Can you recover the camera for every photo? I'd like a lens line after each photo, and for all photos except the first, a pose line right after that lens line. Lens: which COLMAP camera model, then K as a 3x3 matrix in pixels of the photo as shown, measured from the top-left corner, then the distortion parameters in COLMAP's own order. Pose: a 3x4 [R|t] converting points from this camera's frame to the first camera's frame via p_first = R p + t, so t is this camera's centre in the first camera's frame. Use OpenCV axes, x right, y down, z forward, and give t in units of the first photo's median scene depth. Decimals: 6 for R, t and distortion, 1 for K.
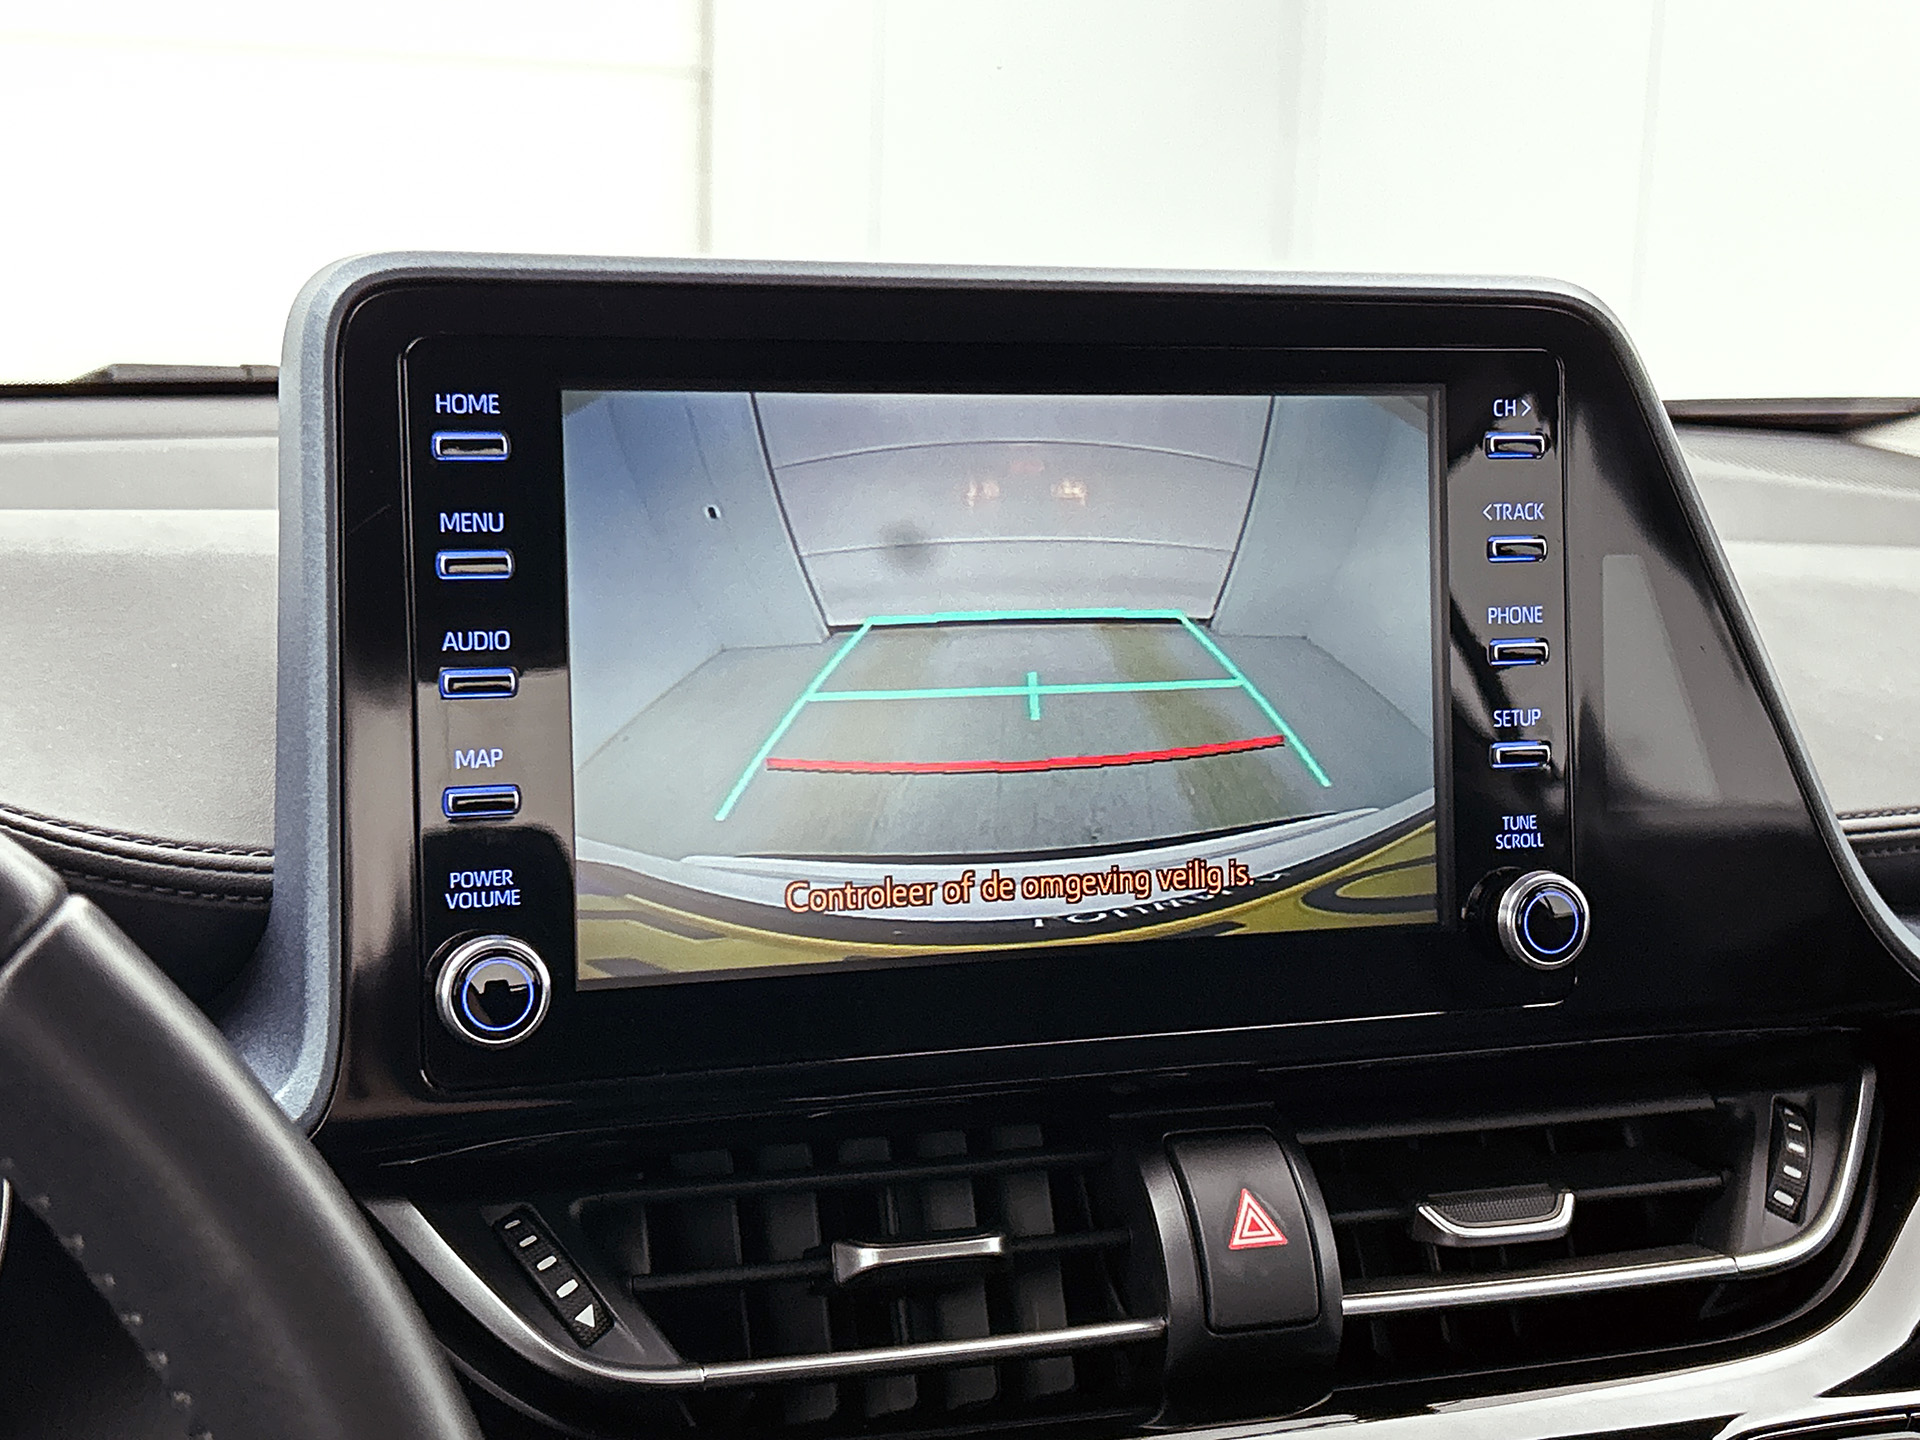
lens RADIAL K [[2896.2, 0, 982.7], [0, 2896.2, 705.8], [0, 0, 1]] dist [0.125845, 0.000000]
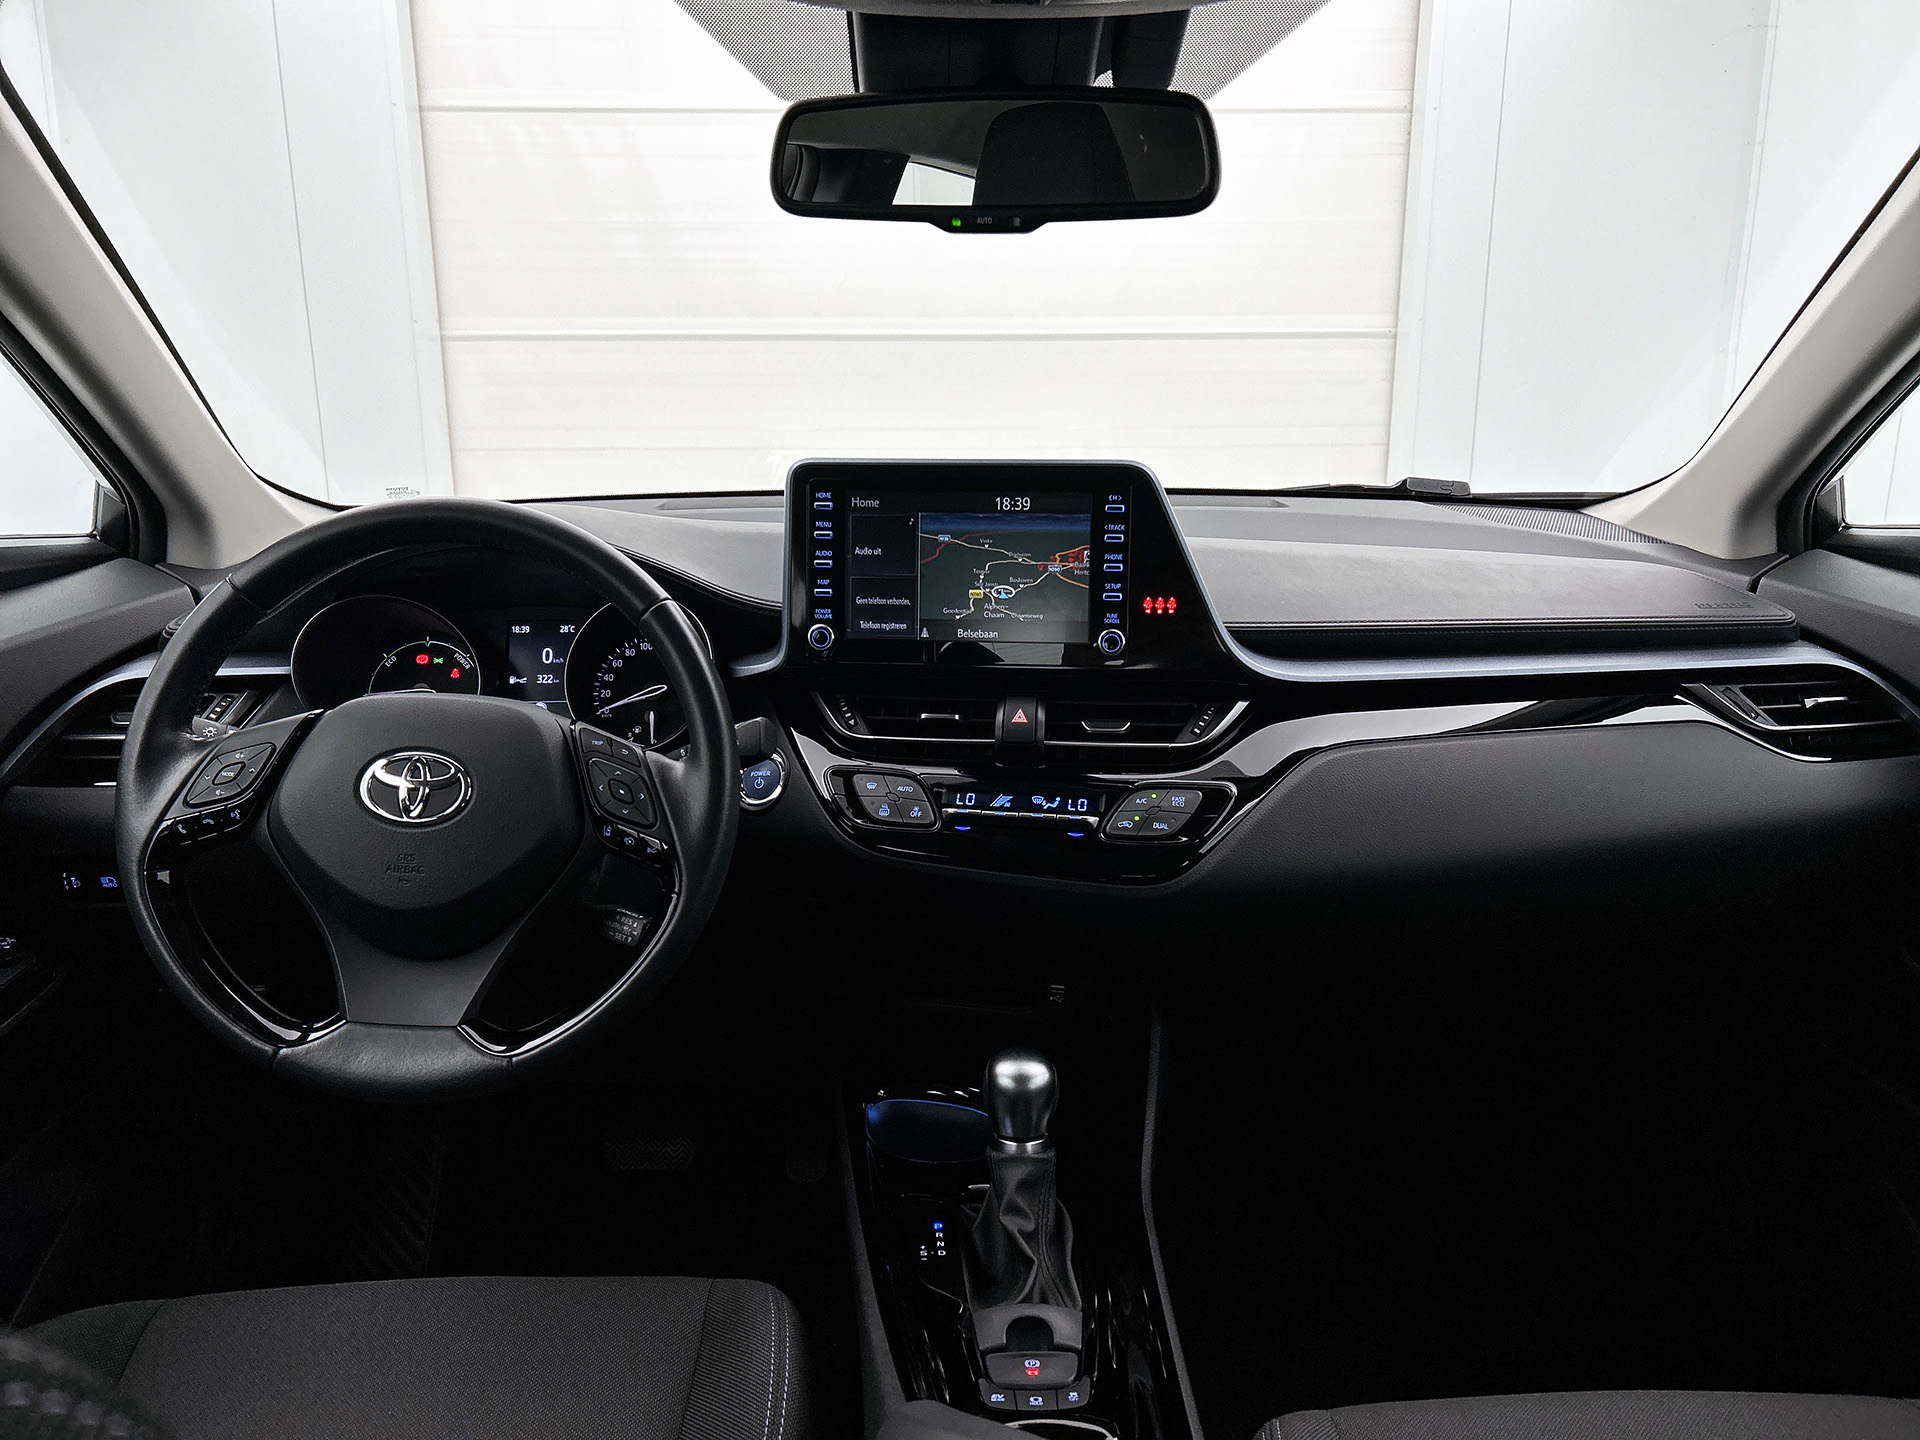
lens RADIAL K [[1405.5, 0, 1006.8], [0, 1405.5, 721.5], [0, 0, 1]] dist [0.054871, -0.031704]
pose [[0.904542, 0.075877, -0.419580, 0.836136], [-0.049848, 0.996109, 0.072673, 0.052690], [0.423461, -0.044821, 0.904805, -0.645463]]
